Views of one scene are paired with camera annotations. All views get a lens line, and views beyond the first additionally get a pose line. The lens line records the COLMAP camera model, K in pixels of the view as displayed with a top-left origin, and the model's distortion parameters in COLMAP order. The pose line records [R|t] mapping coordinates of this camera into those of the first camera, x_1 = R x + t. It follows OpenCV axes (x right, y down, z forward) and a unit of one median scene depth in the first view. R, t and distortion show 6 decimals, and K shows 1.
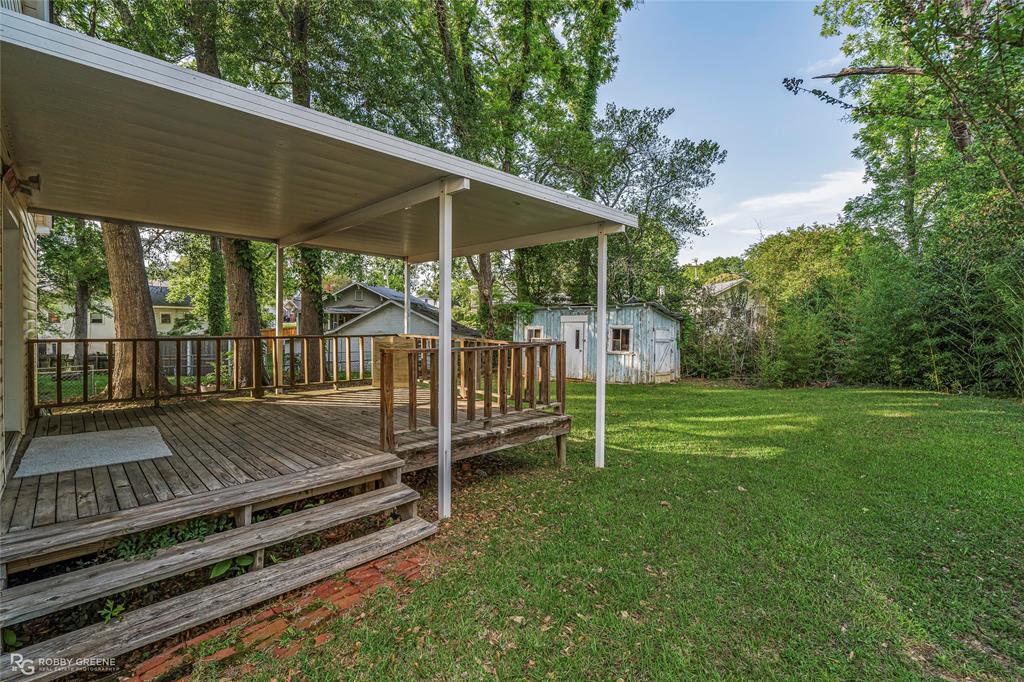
lens RADIAL K [[469.6, 0, 512.9], [0, 469.6, 328.6], [0, 0, 1]] dist [-0.000047, 0.000373]
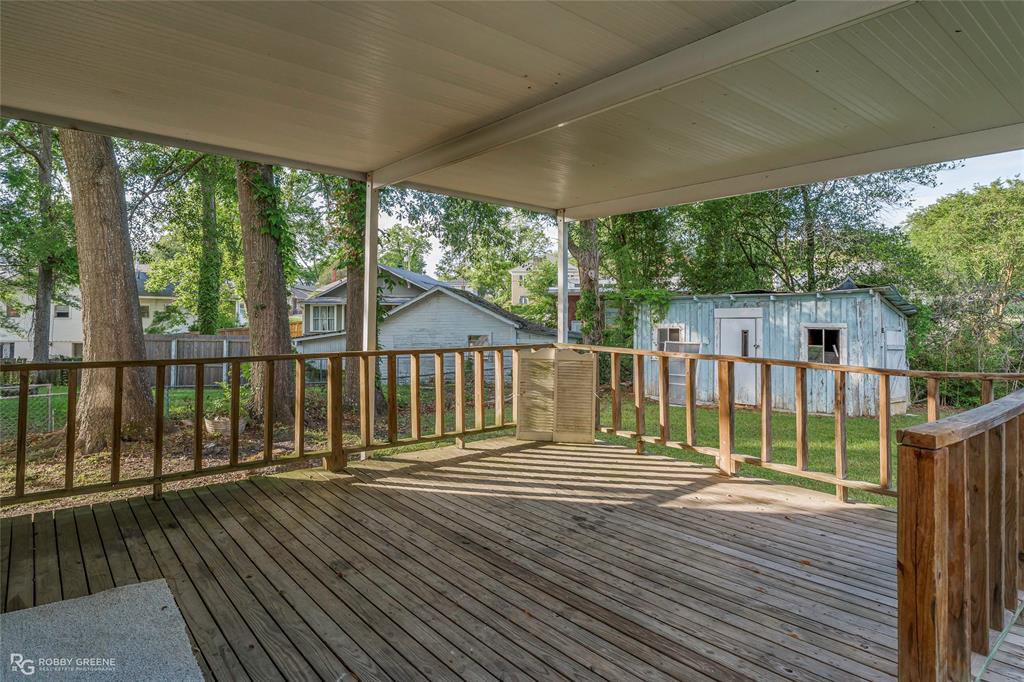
lens RADIAL K [[589.9, 0, 510.9], [0, 589.9, 298.8], [0, 0, 1]] dist [0.000828, -0.000466]
pose [[0.997098, -0.002826, -0.076079, -0.099678], [-0.000300, 0.999157, -0.041053, -0.005414], [0.076131, 0.040956, 0.996256, 0.117678]]
